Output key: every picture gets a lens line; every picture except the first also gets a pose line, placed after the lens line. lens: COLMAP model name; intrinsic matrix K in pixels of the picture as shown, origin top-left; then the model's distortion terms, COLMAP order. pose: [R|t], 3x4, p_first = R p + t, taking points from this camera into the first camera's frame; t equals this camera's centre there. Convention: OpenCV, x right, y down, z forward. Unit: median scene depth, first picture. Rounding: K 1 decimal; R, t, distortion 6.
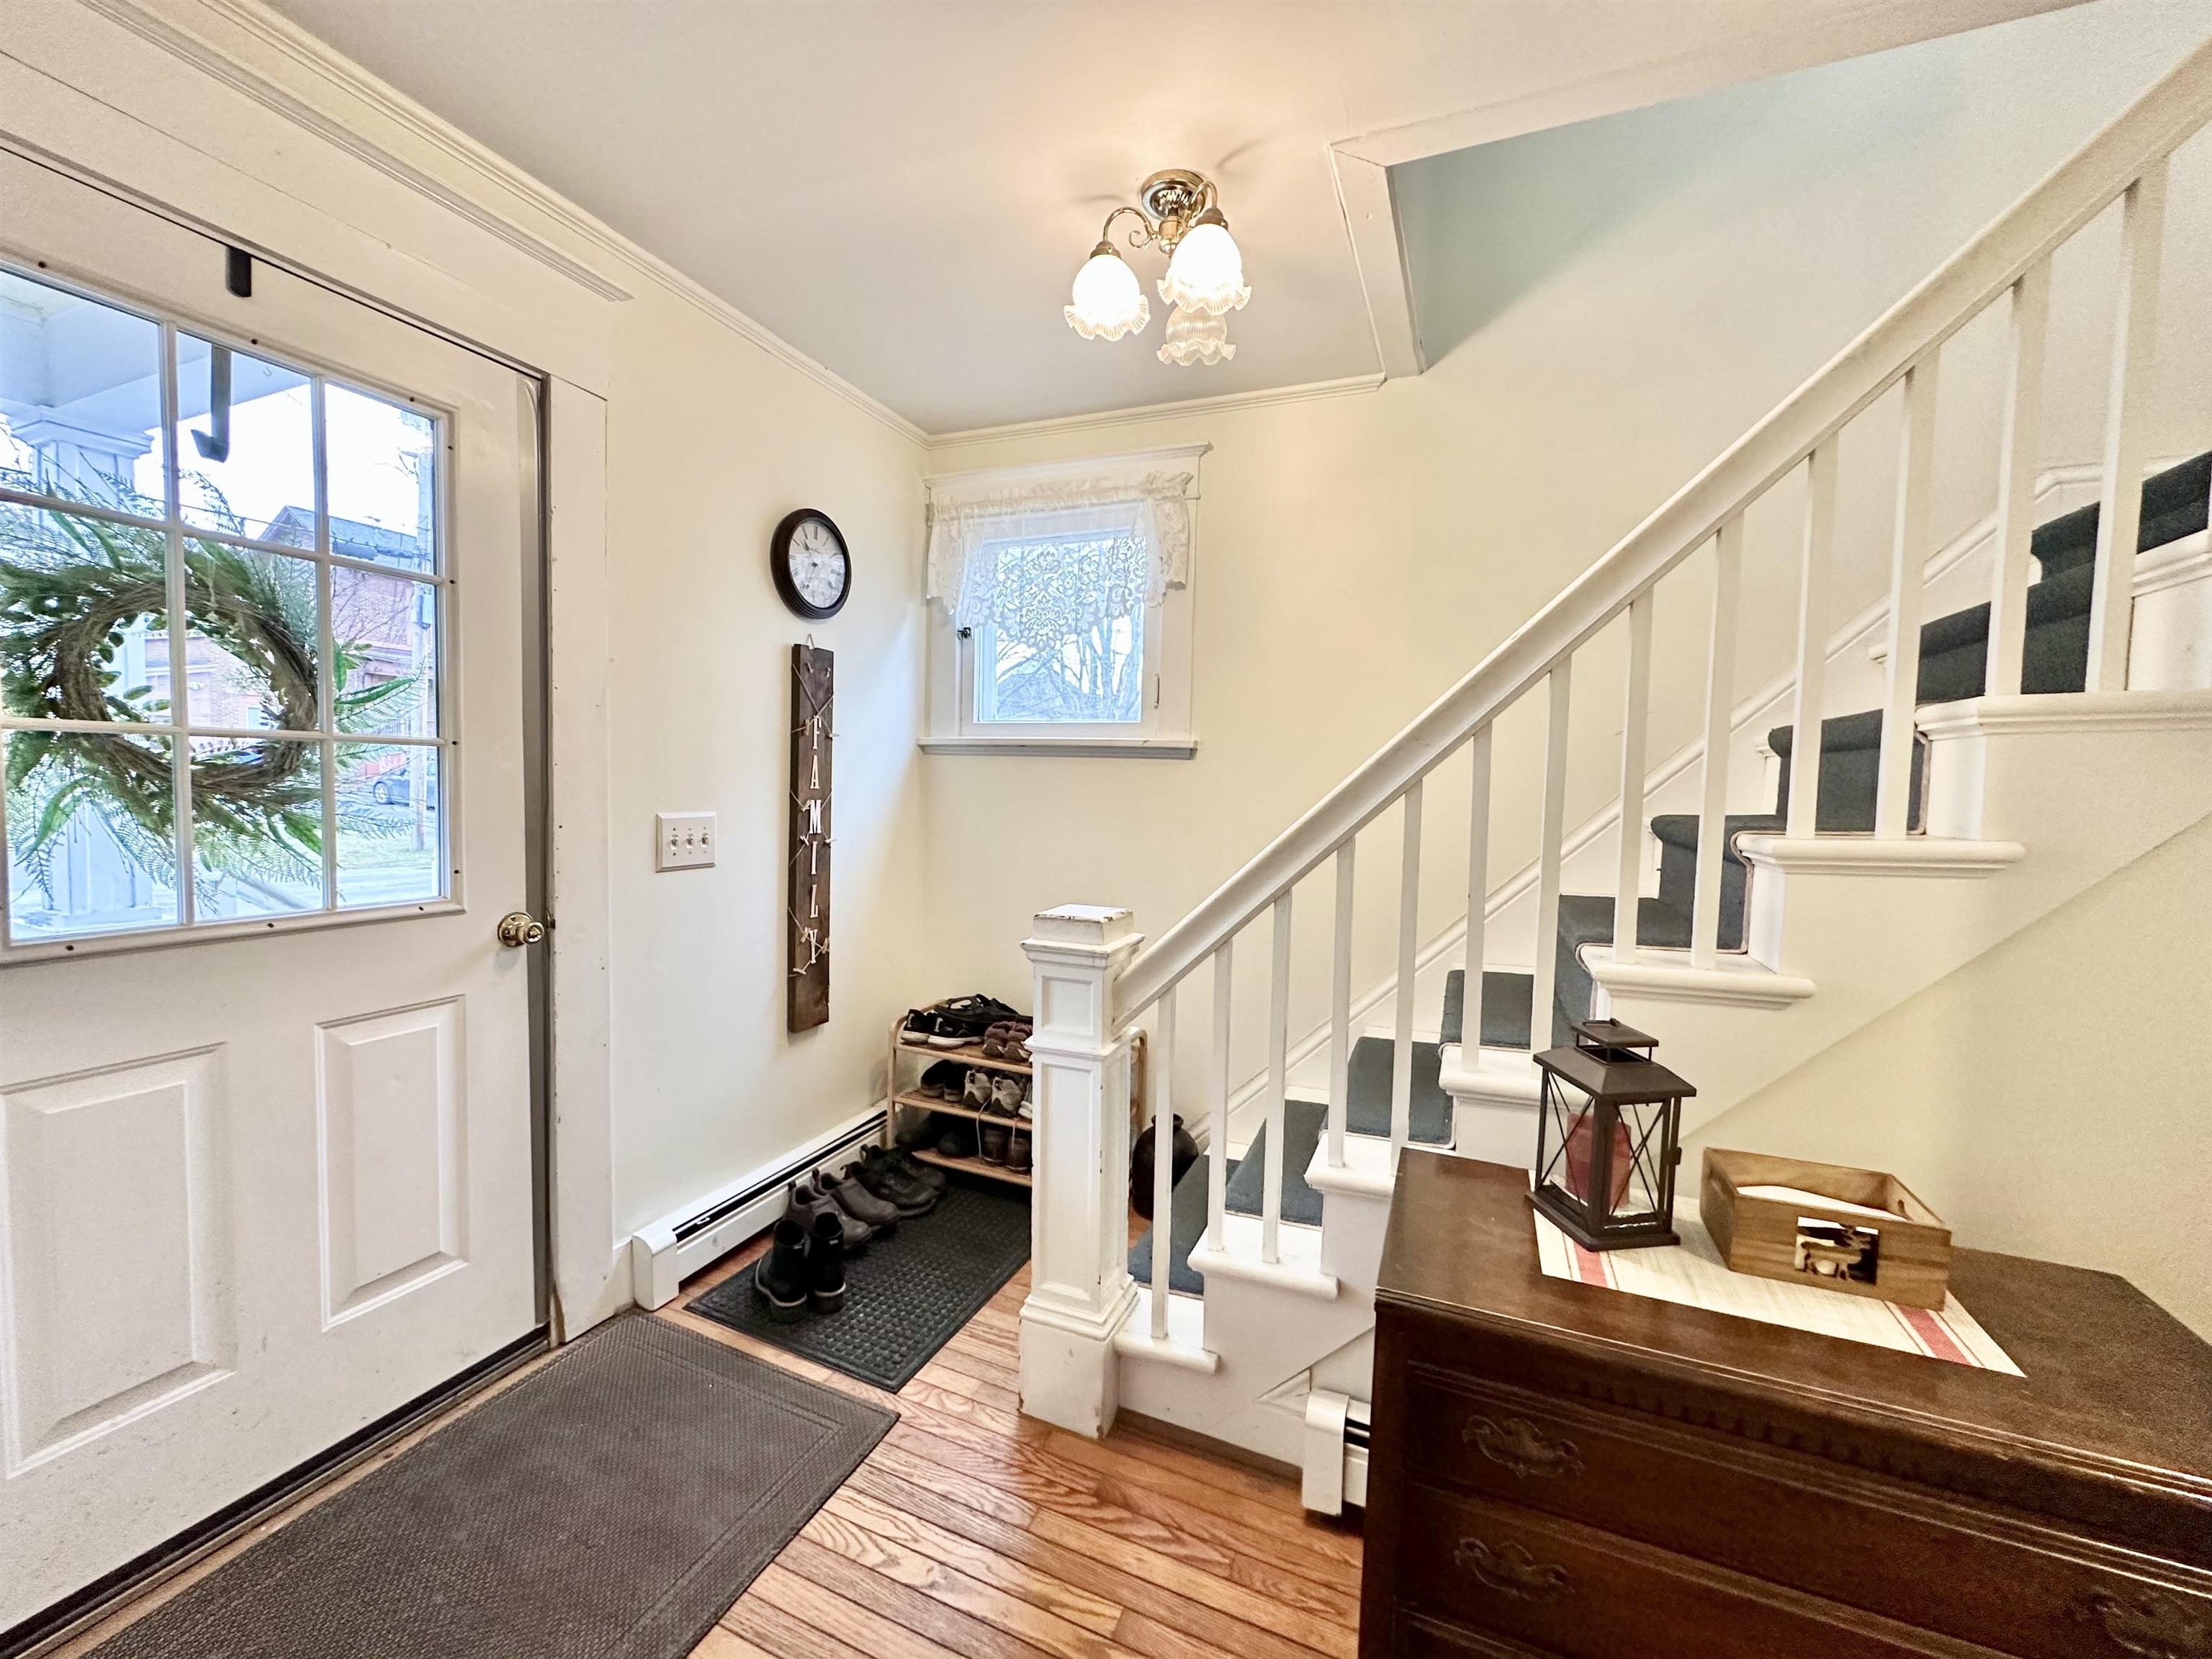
lens RADIAL K [[884.9, 0, 1106.0], [0, 884.9, 829.5], [0, 0, 1]] dist [0.000312, -0.000069]
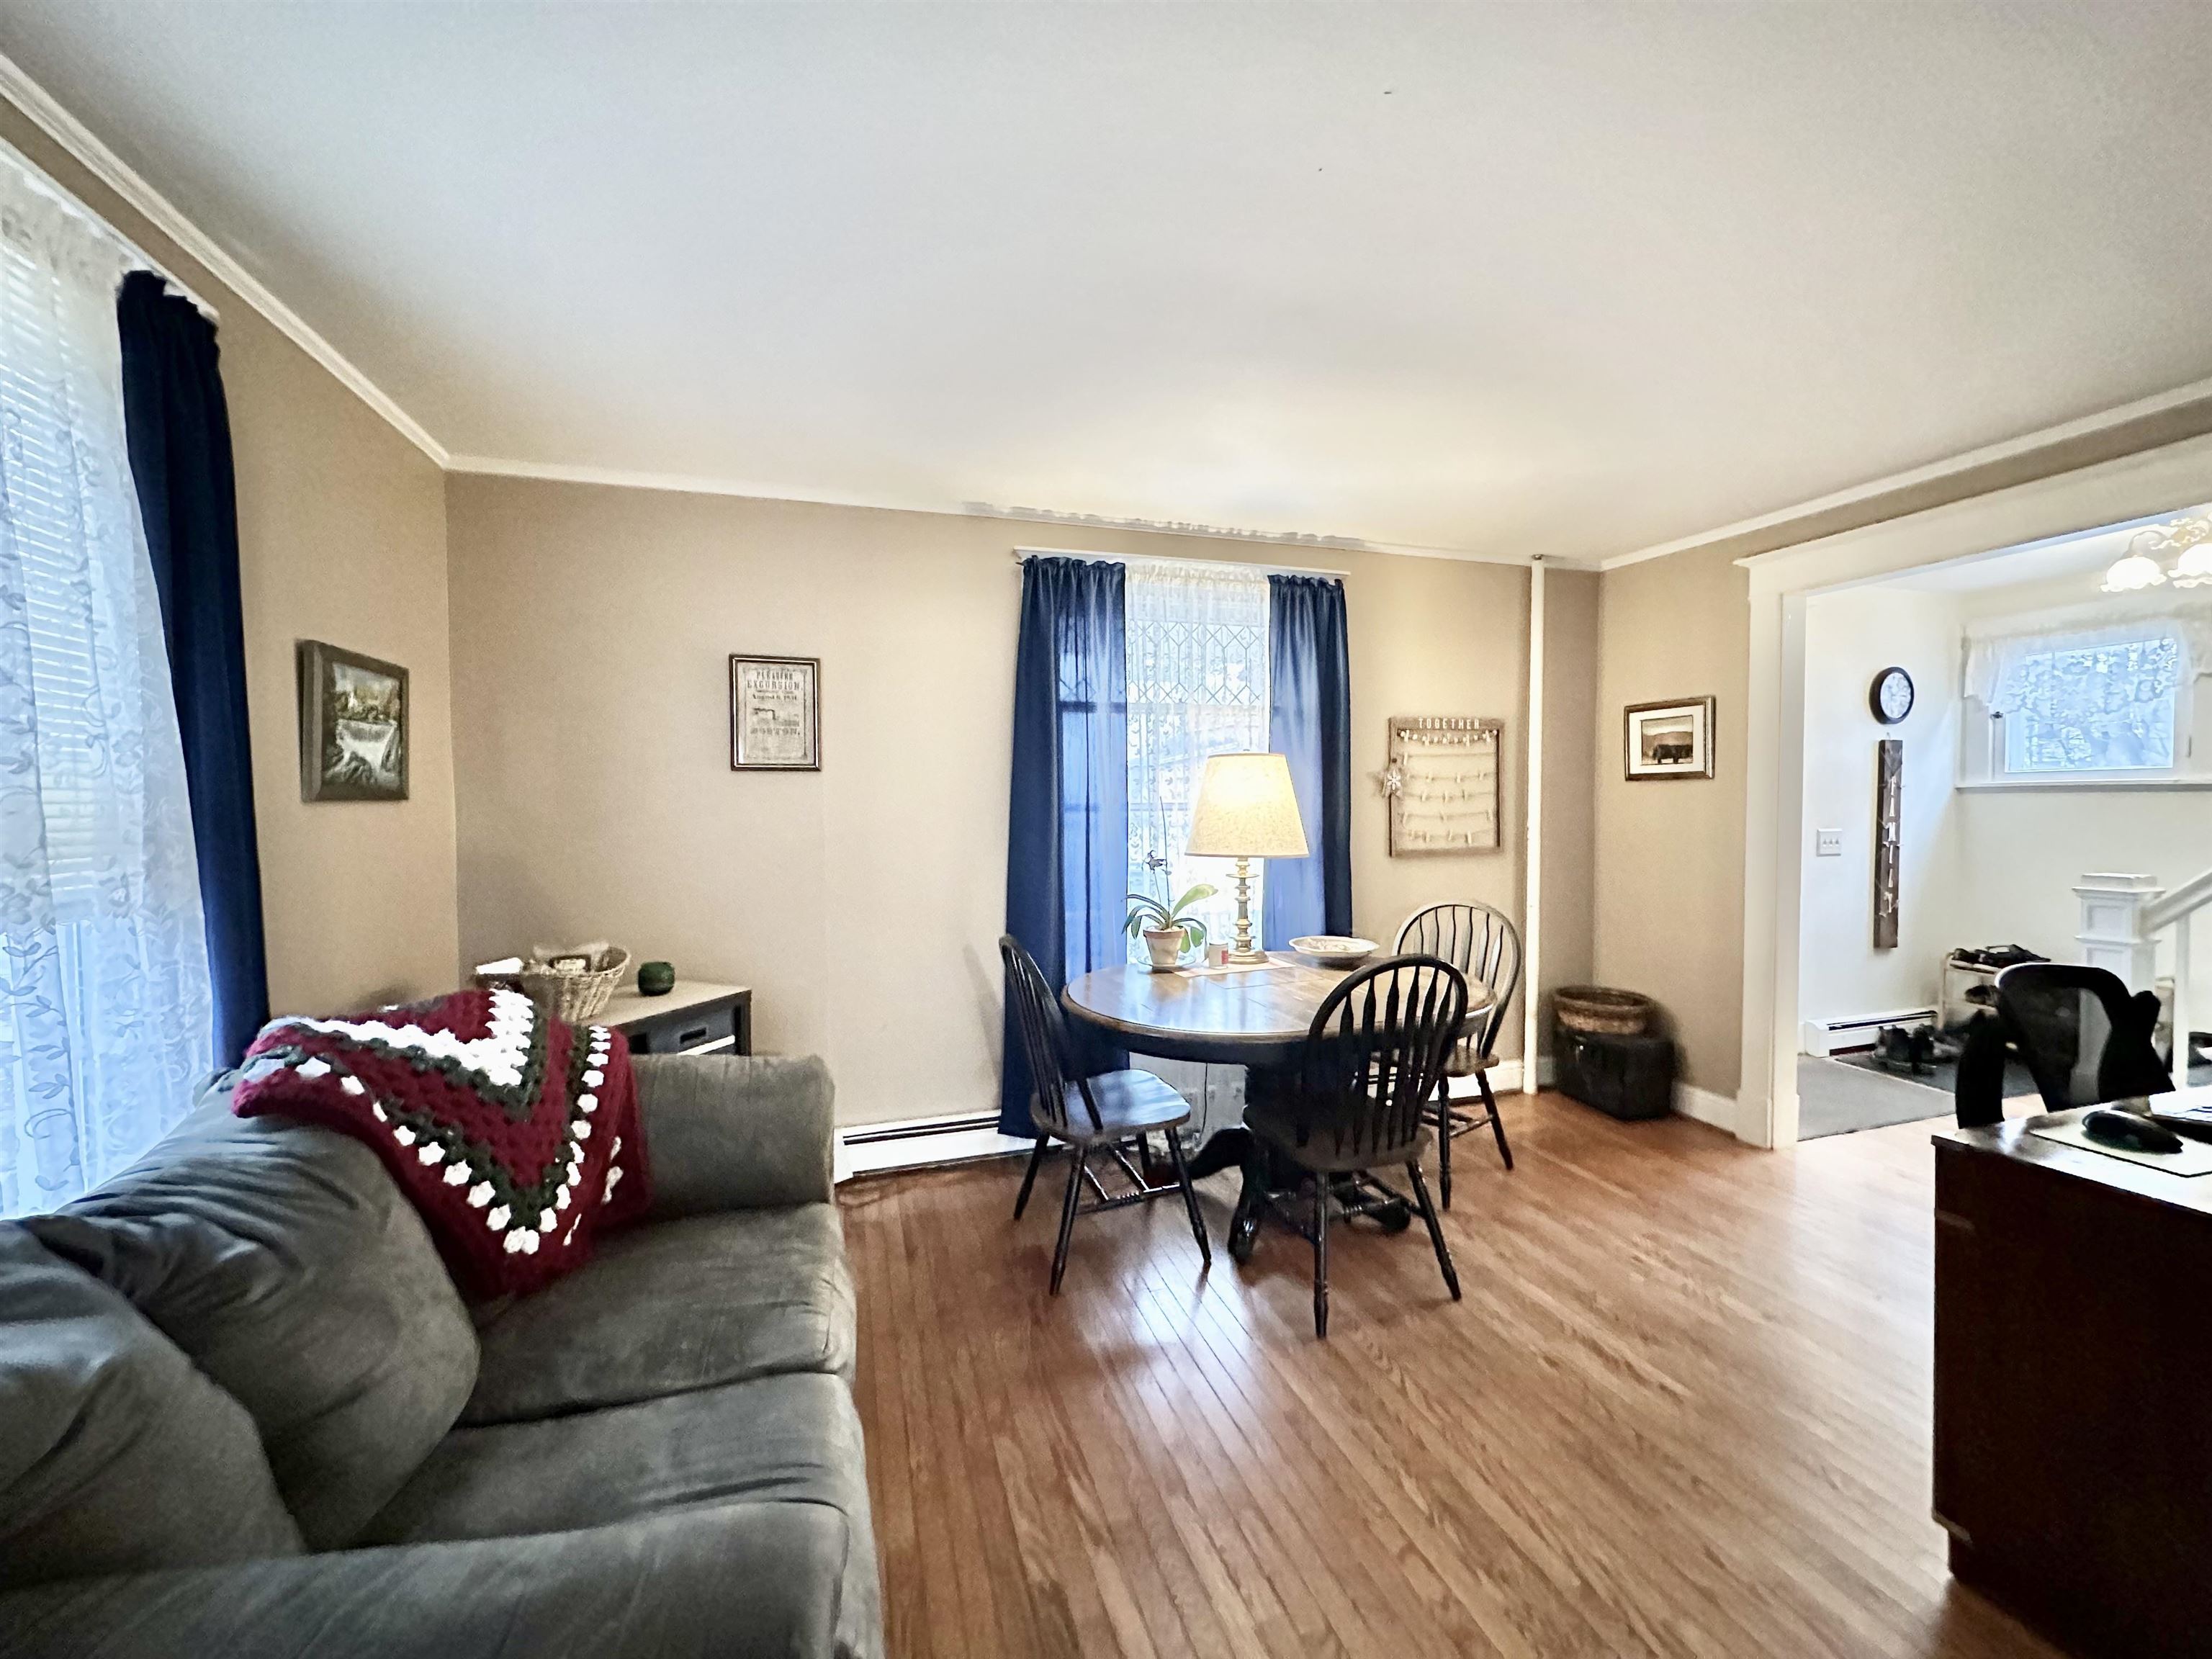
lens RADIAL K [[884.9, 0, 1106.0], [0, 884.9, 829.5], [0, 0, 1]] dist [0.000312, -0.000069]
pose [[0.647867, -0.007173, -0.761720, 0.011897], [-0.019708, 0.999463, -0.026175, 0.059914], [0.761499, 0.031970, 0.647378, -1.397964]]
